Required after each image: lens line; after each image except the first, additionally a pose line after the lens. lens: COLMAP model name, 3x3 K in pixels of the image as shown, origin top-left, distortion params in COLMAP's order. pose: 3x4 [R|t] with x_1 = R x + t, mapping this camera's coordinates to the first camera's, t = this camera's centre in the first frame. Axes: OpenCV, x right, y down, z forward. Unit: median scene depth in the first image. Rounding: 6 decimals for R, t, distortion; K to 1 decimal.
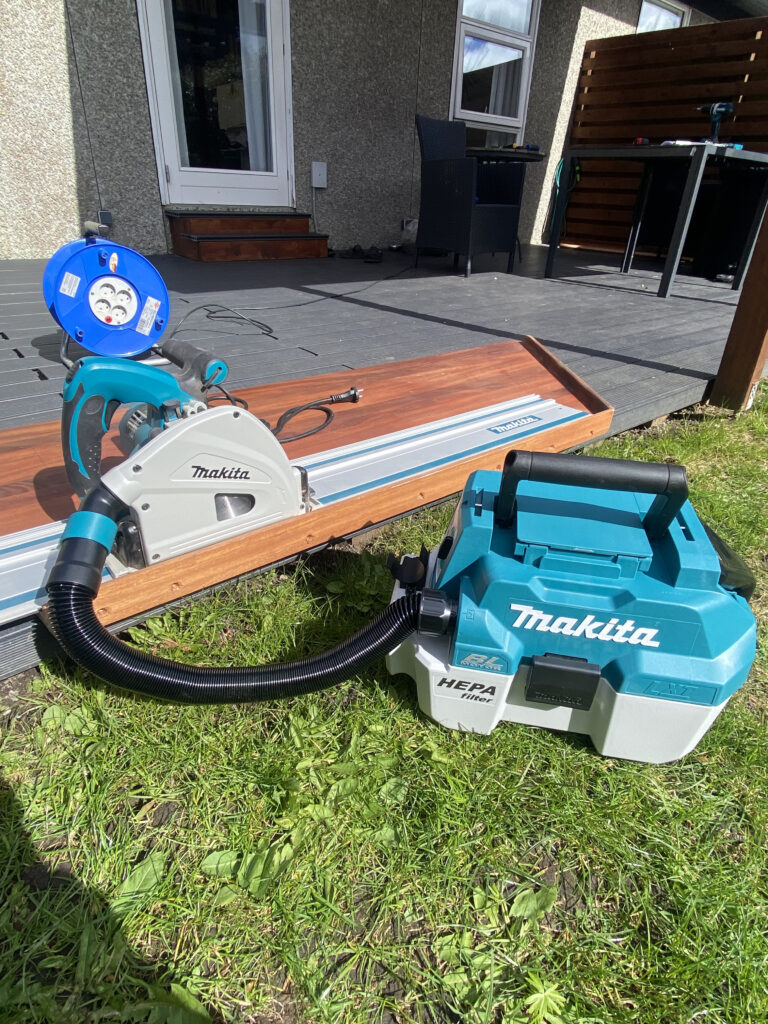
lens RADIAL K [[581.4, 0, 364.4], [0, 581.4, 514.3], [0, 0, 1]] dist [0.118198, -0.073637]
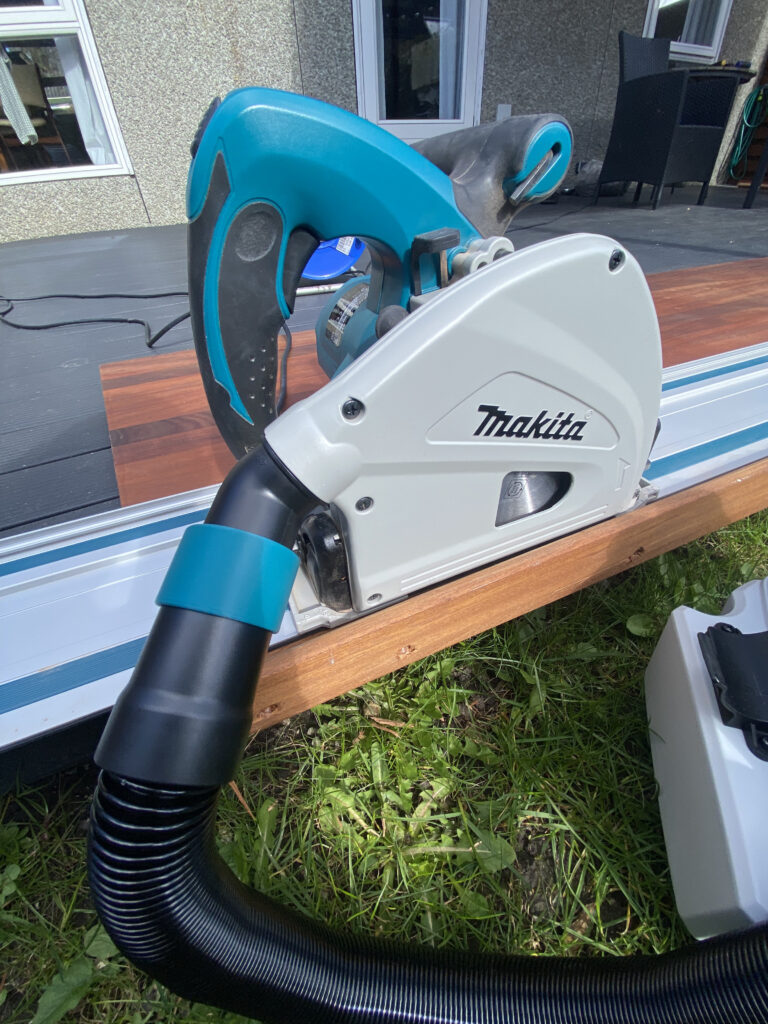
lens RADIAL K [[410.1, 0, 384.0], [0, 410.1, 512.0], [0, 0, 1]] dist [0.054388, -0.020842]
pose [[0.971763, 0.103327, -0.212131, -0.271825], [-0.064014, 0.980751, 0.184471, -0.056048], [0.227109, -0.165683, 0.959672, 0.666726]]
